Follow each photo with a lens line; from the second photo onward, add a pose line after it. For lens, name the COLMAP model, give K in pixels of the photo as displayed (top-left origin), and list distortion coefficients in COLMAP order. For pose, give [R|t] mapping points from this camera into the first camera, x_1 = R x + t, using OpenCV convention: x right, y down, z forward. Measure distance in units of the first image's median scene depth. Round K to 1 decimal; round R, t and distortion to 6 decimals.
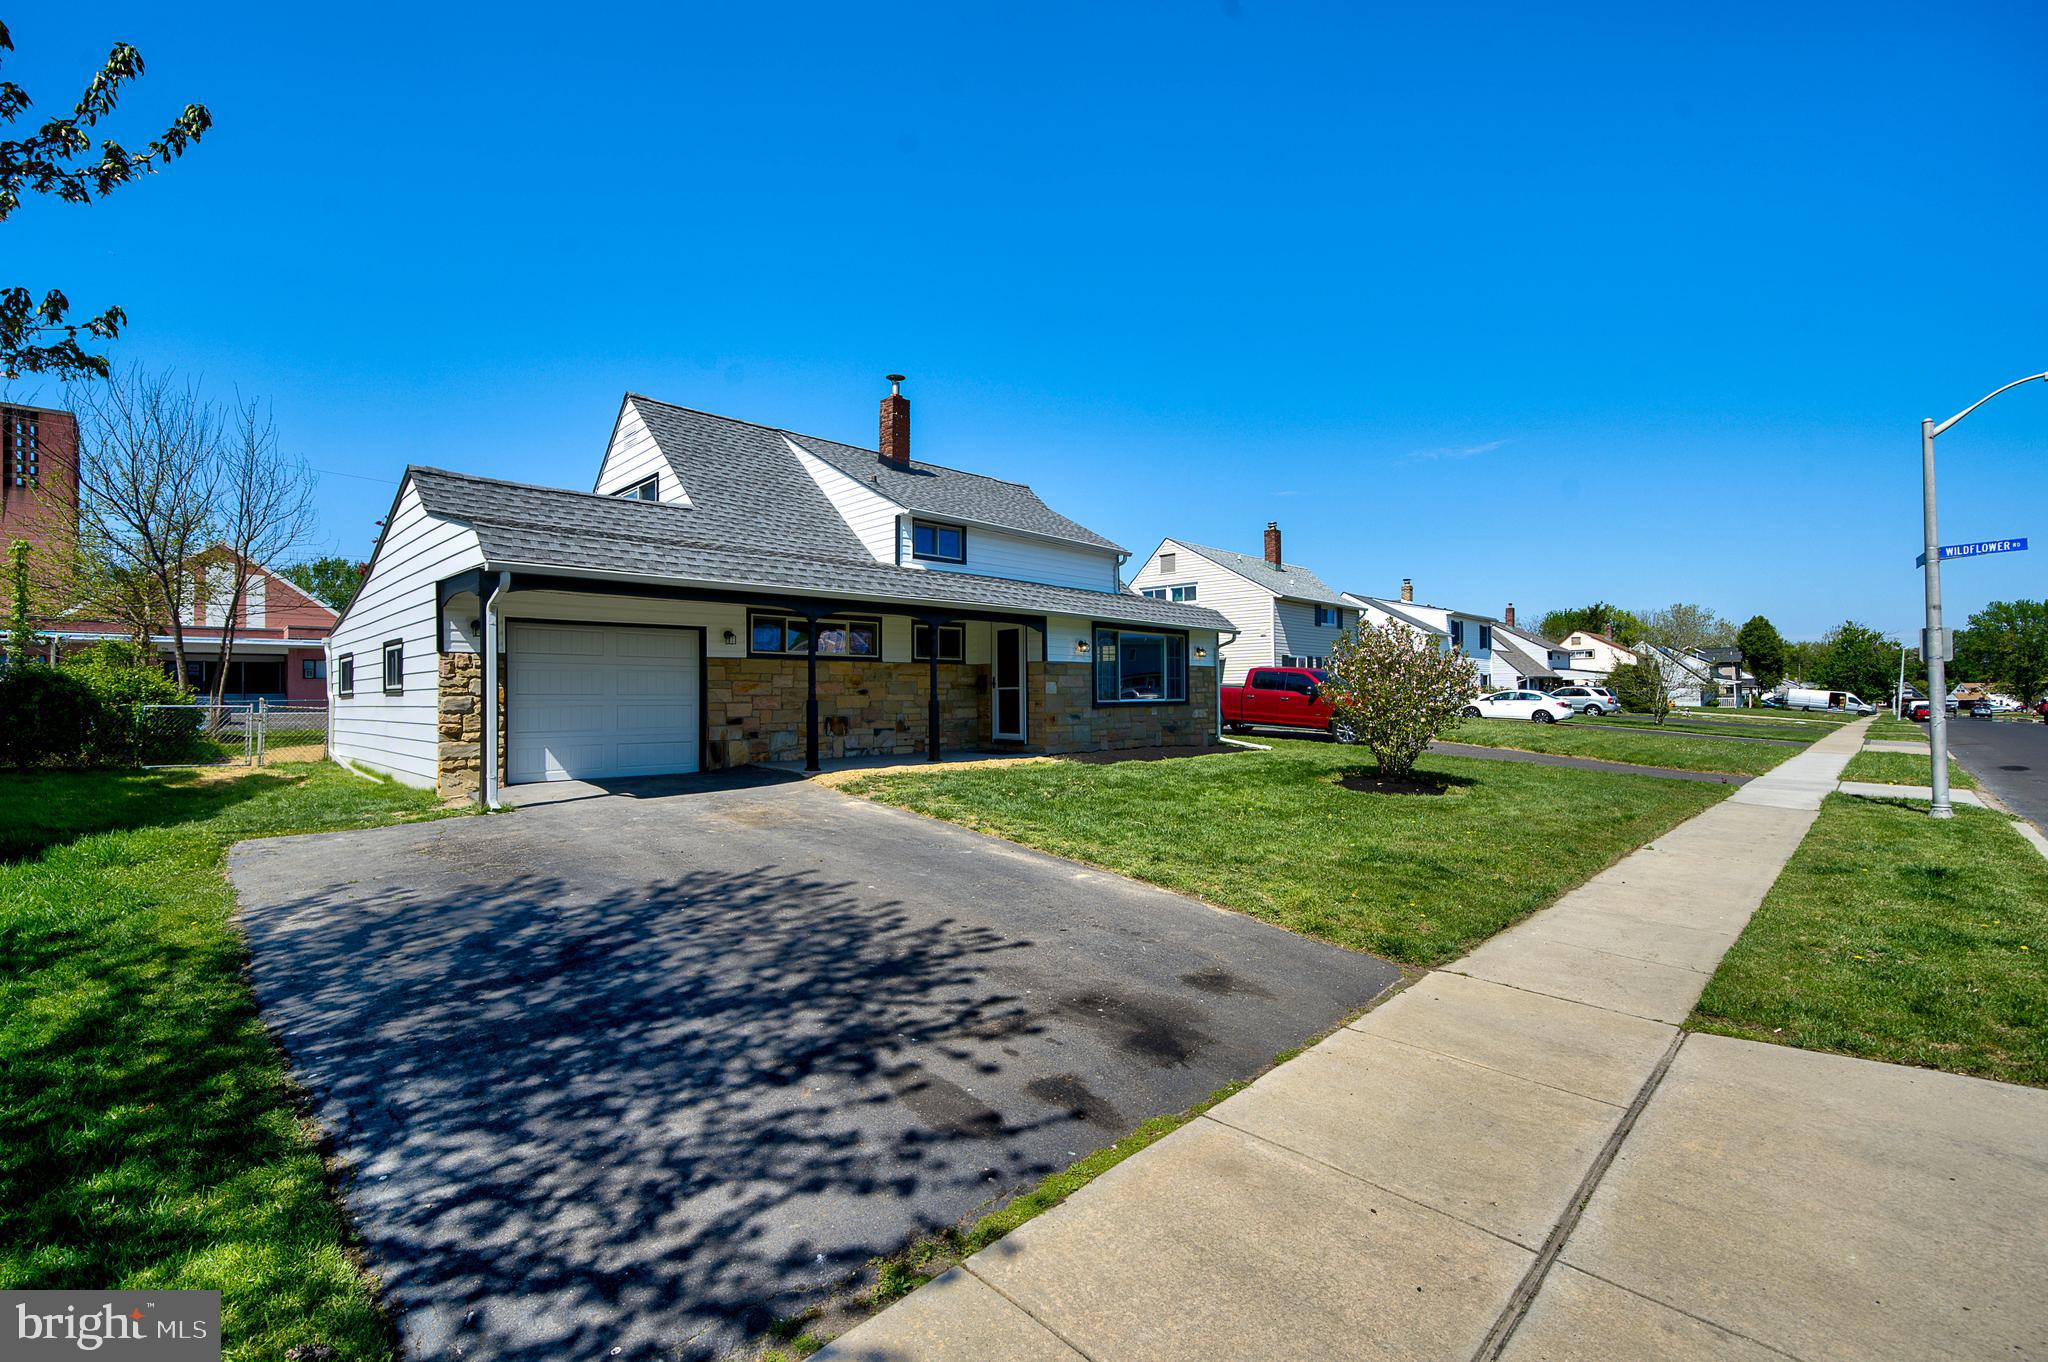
lens RADIAL K [[876.7, 0, 1017.9], [0, 876.7, 682.9], [0, 0, 1]] dist [-0.048475, 0.049129]
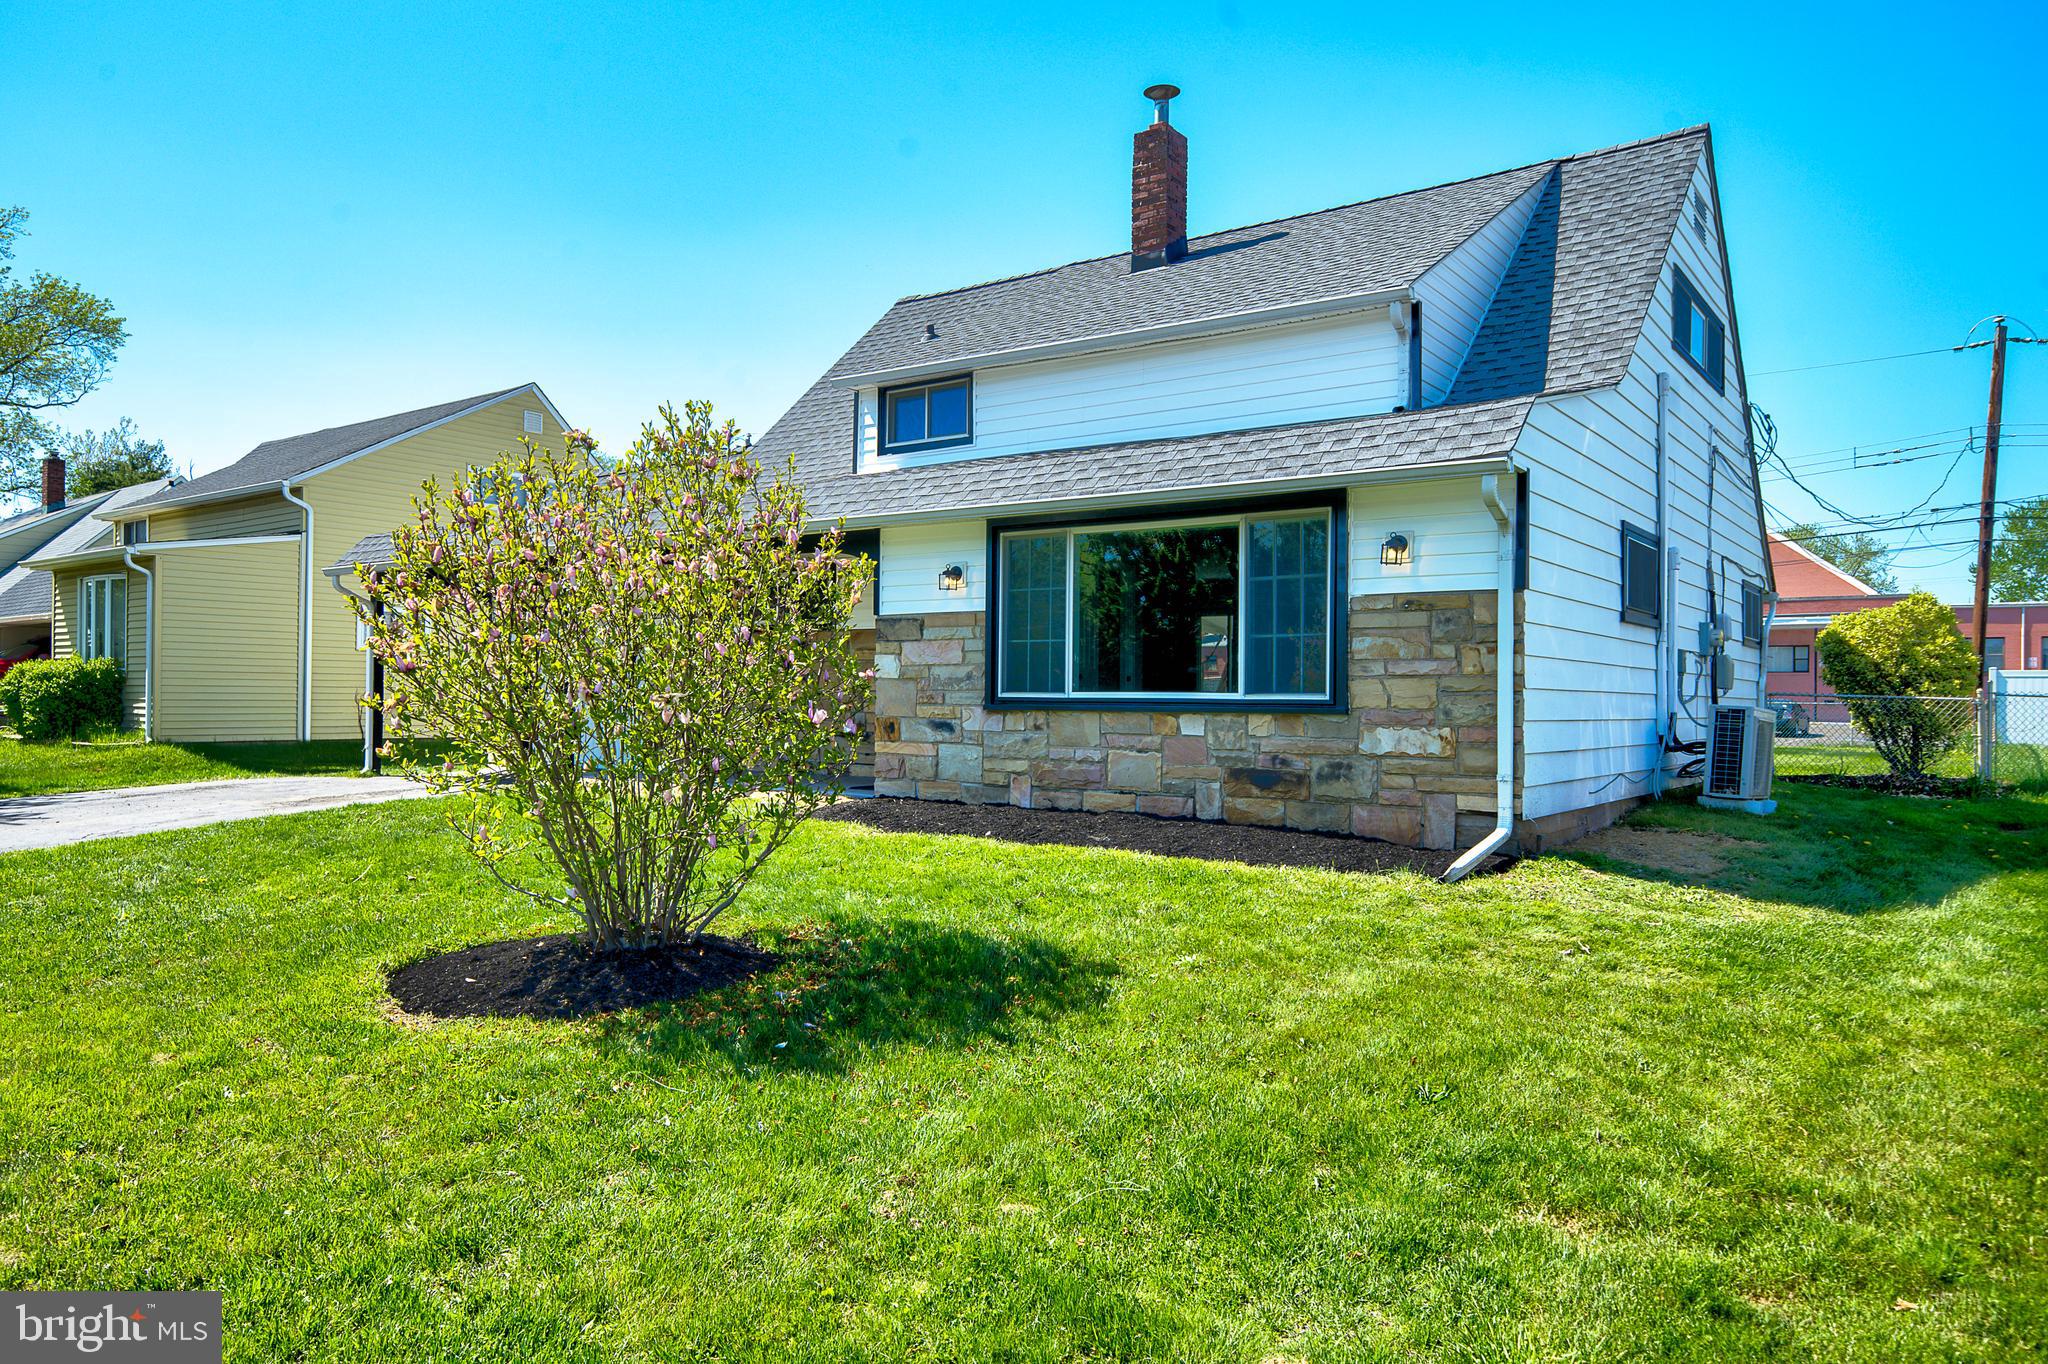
lens RADIAL K [[1366.7, 0, 1021.2], [0, 1366.7, 676.3], [0, 0, 1]] dist [0.003843, -0.003403]
pose [[0.149791, -0.007839, -0.988687, 0.837130], [0.003690, 0.999966, -0.007369, 0.017212], [0.988711, -0.002544, 0.149814, 0.973556]]
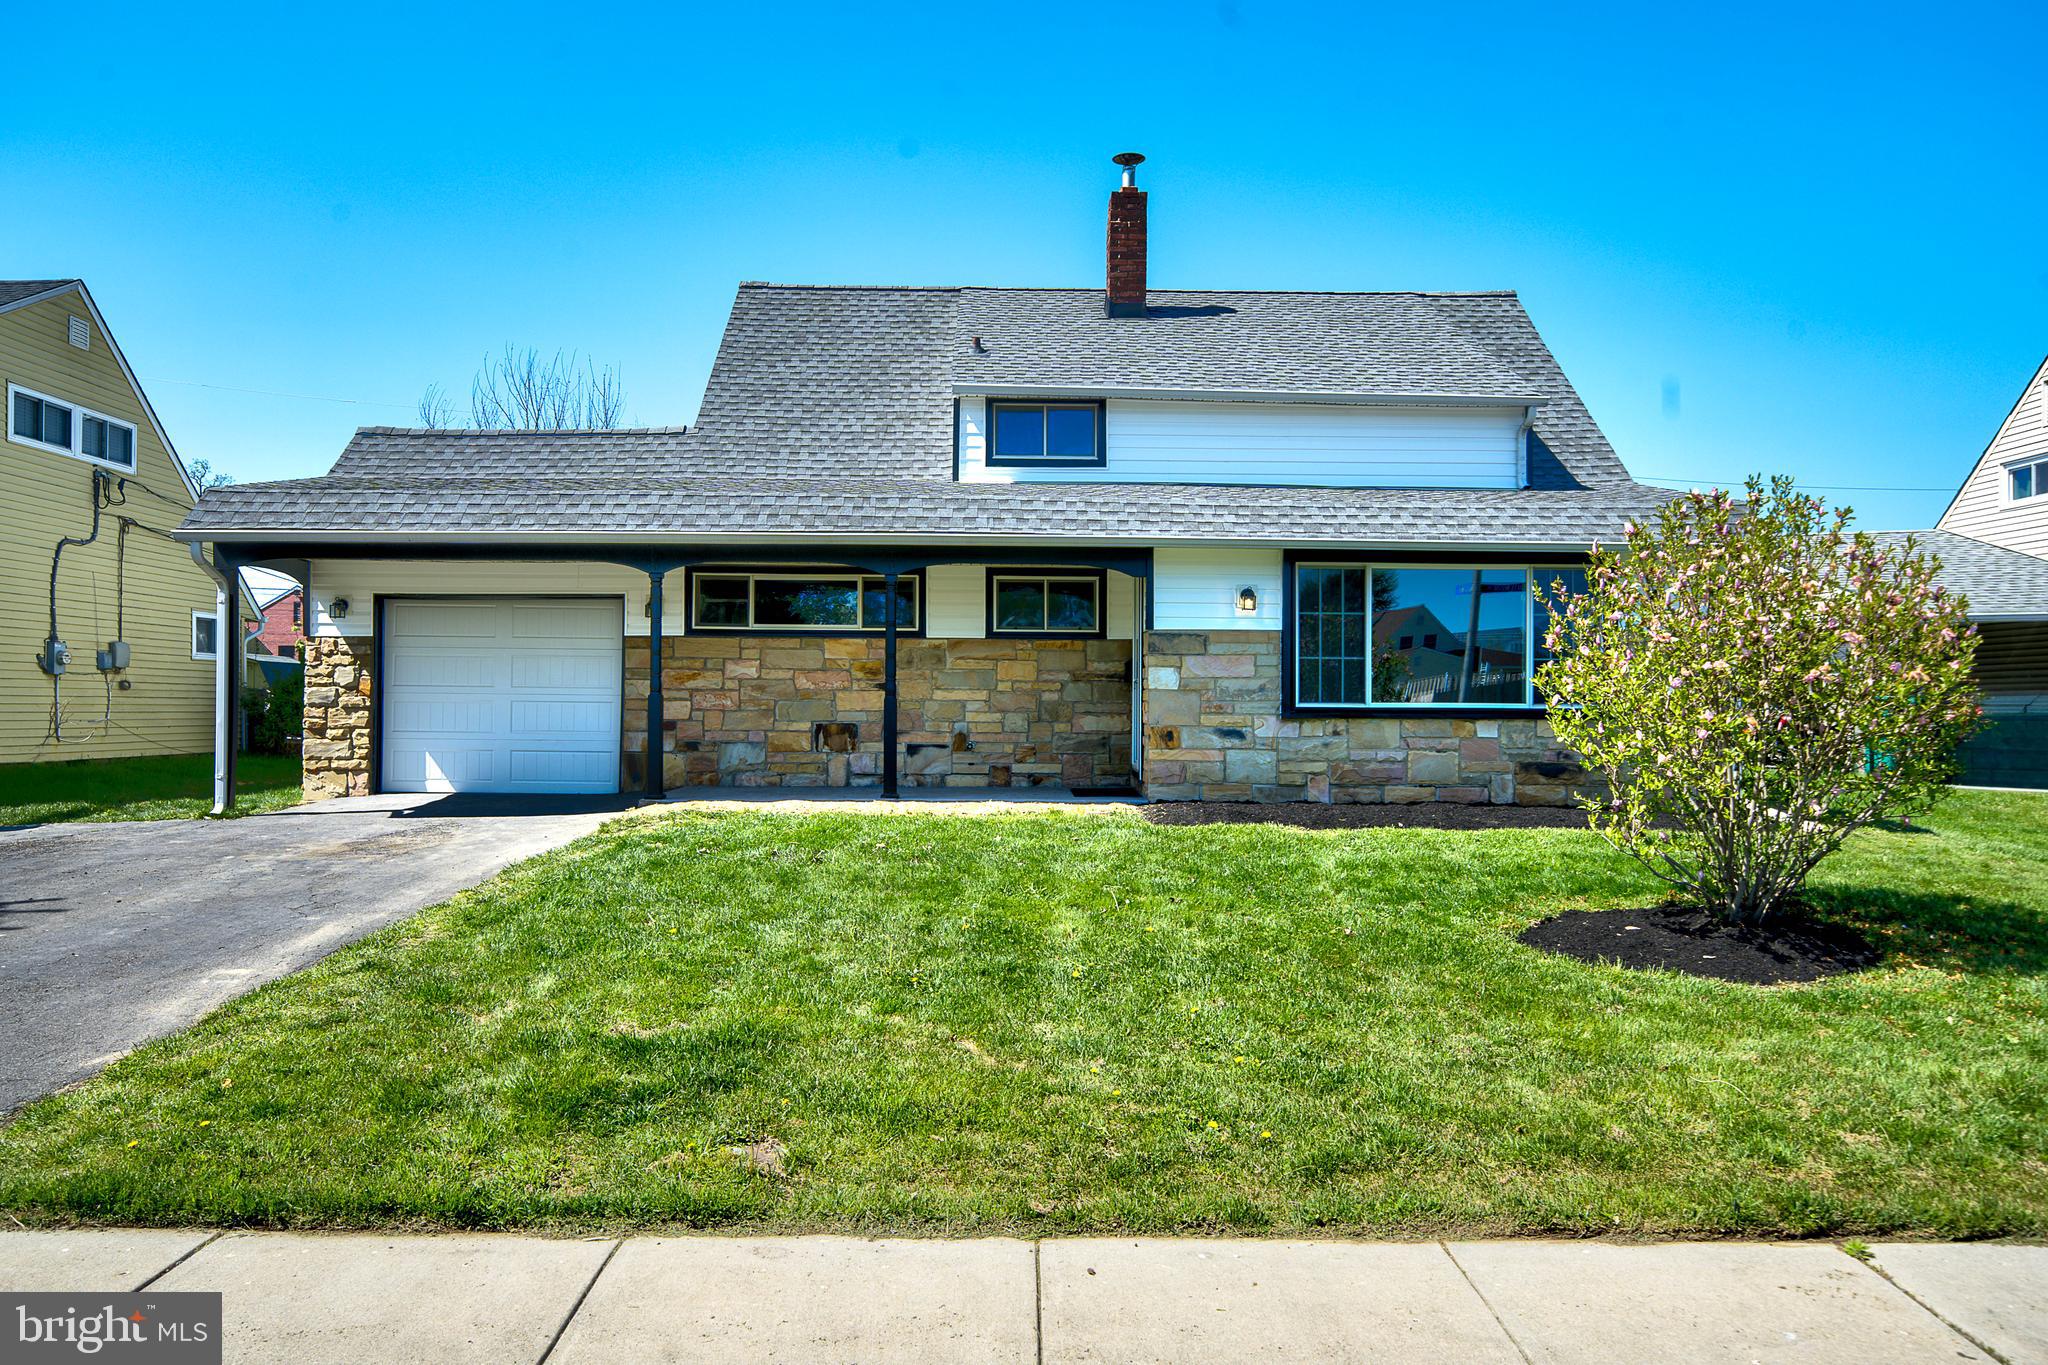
lens RADIAL K [[1366.7, 0, 1021.2], [0, 1366.7, 676.8], [0, 0, 1]] dist [0.003843, -0.003403]
pose [[0.717459, -0.004646, -0.696585, 0.563540], [0.000044, 0.999978, -0.006624, 0.009889], [0.696600, 0.004722, 0.717444, 0.347461]]
